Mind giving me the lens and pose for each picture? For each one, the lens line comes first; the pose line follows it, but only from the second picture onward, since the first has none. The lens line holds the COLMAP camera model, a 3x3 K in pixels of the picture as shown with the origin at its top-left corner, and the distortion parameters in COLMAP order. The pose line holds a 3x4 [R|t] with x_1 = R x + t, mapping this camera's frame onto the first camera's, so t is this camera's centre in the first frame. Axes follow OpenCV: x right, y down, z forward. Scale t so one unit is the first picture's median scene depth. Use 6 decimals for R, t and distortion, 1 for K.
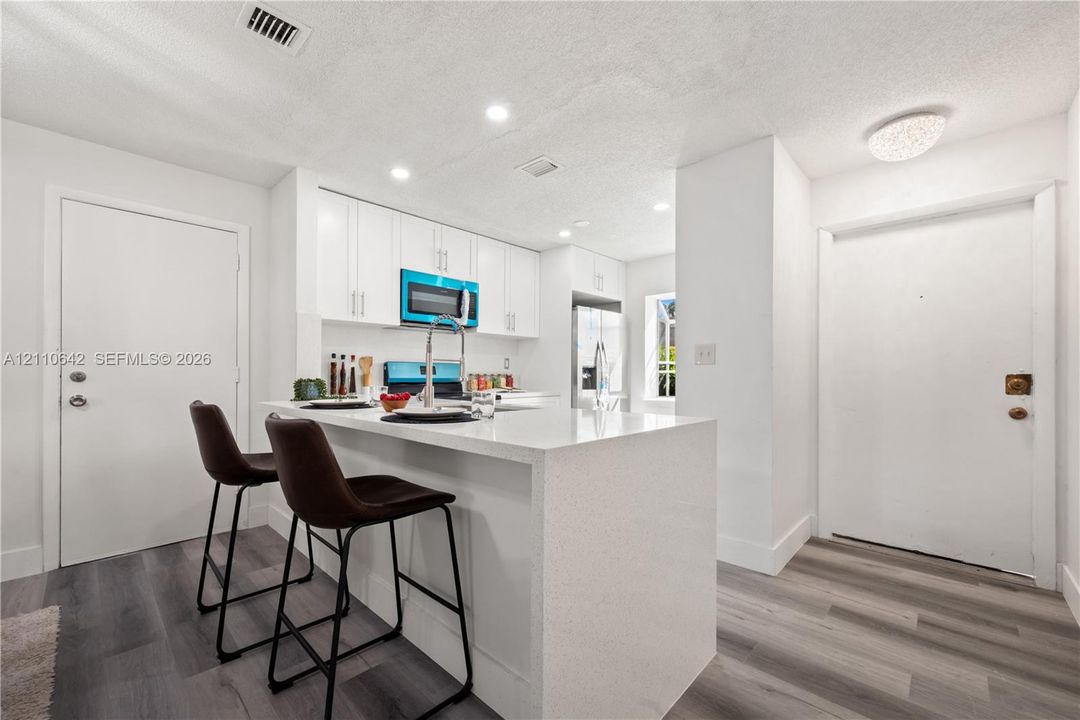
lens RADIAL K [[431.8, 0, 542.6], [0, 431.8, 371.1], [0, 0, 1]] dist [-0.000528, -0.000229]
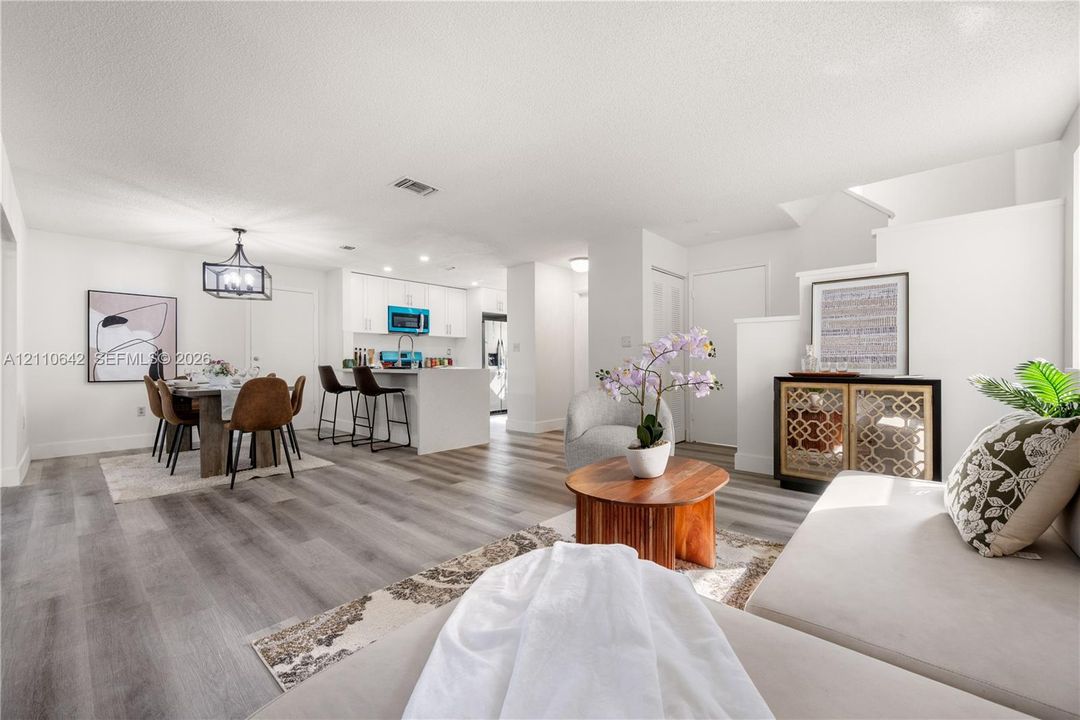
lens RADIAL K [[431.8, 0, 541.5], [0, 431.8, 359.4], [0, 0, 1]] dist [-0.000528, -0.000229]
pose [[0.999662, -0.008964, 0.024398, 0.275122], [0.008973, 0.999960, -0.000257, 0.018760], [-0.024395, 0.000476, 0.999702, -0.846119]]
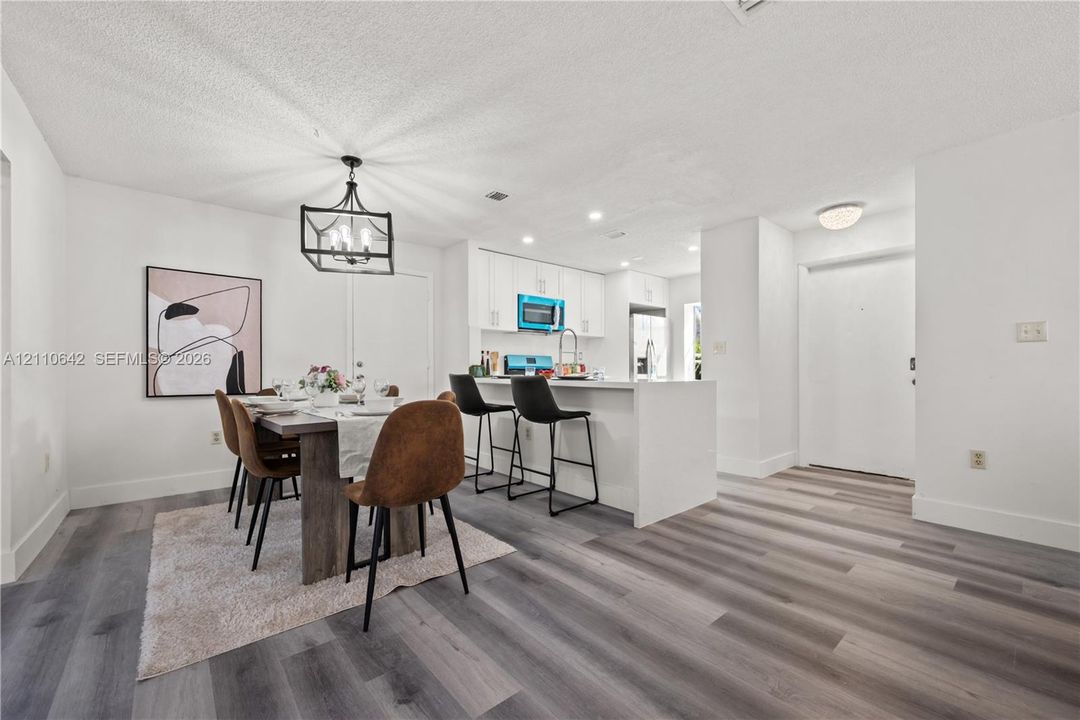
lens RADIAL K [[431.8, 0, 539.4], [0, 431.8, 368.4], [0, 0, 1]] dist [-0.000528, -0.000229]
pose [[0.994623, -0.006711, -0.103341, -0.077445], [0.007137, 0.999967, 0.003751, 0.017059], [0.103313, -0.004468, 0.994639, -0.410616]]
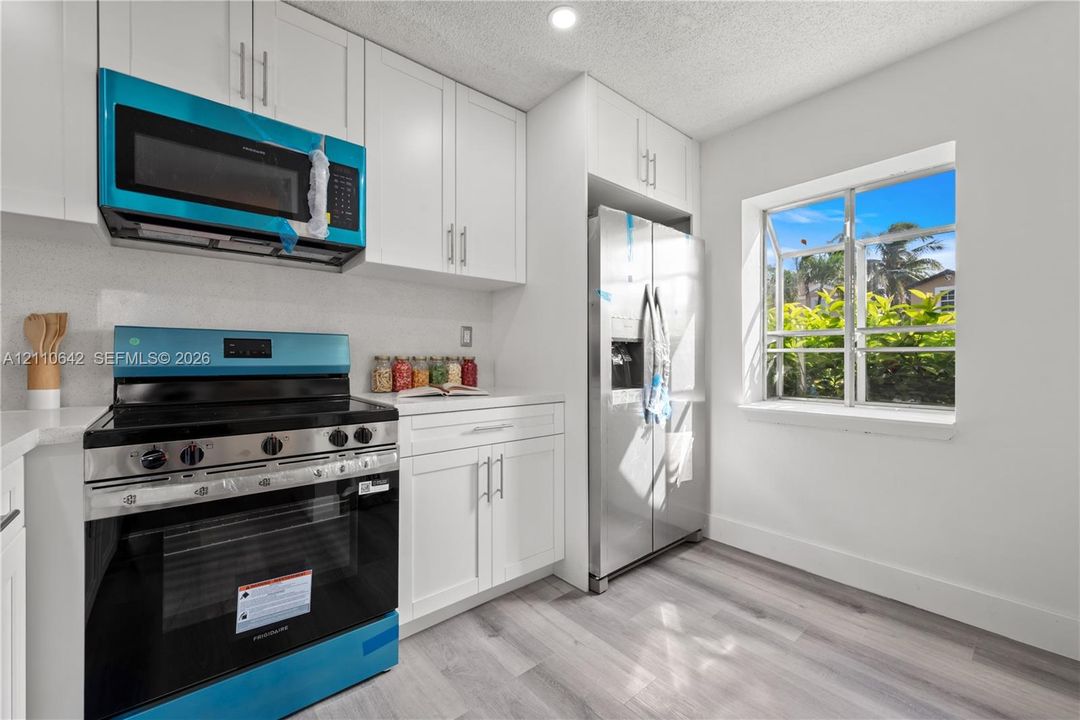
lens RADIAL K [[431.8, 0, 546.7], [0, 431.8, 357.5], [0, 0, 1]] dist [-0.000528, -0.000229]
pose [[0.994584, -0.006195, -0.103748, 0.071553], [0.006379, 0.999979, 0.001438, 0.008290], [0.103737, -0.002092, 0.994603, 0.538981]]
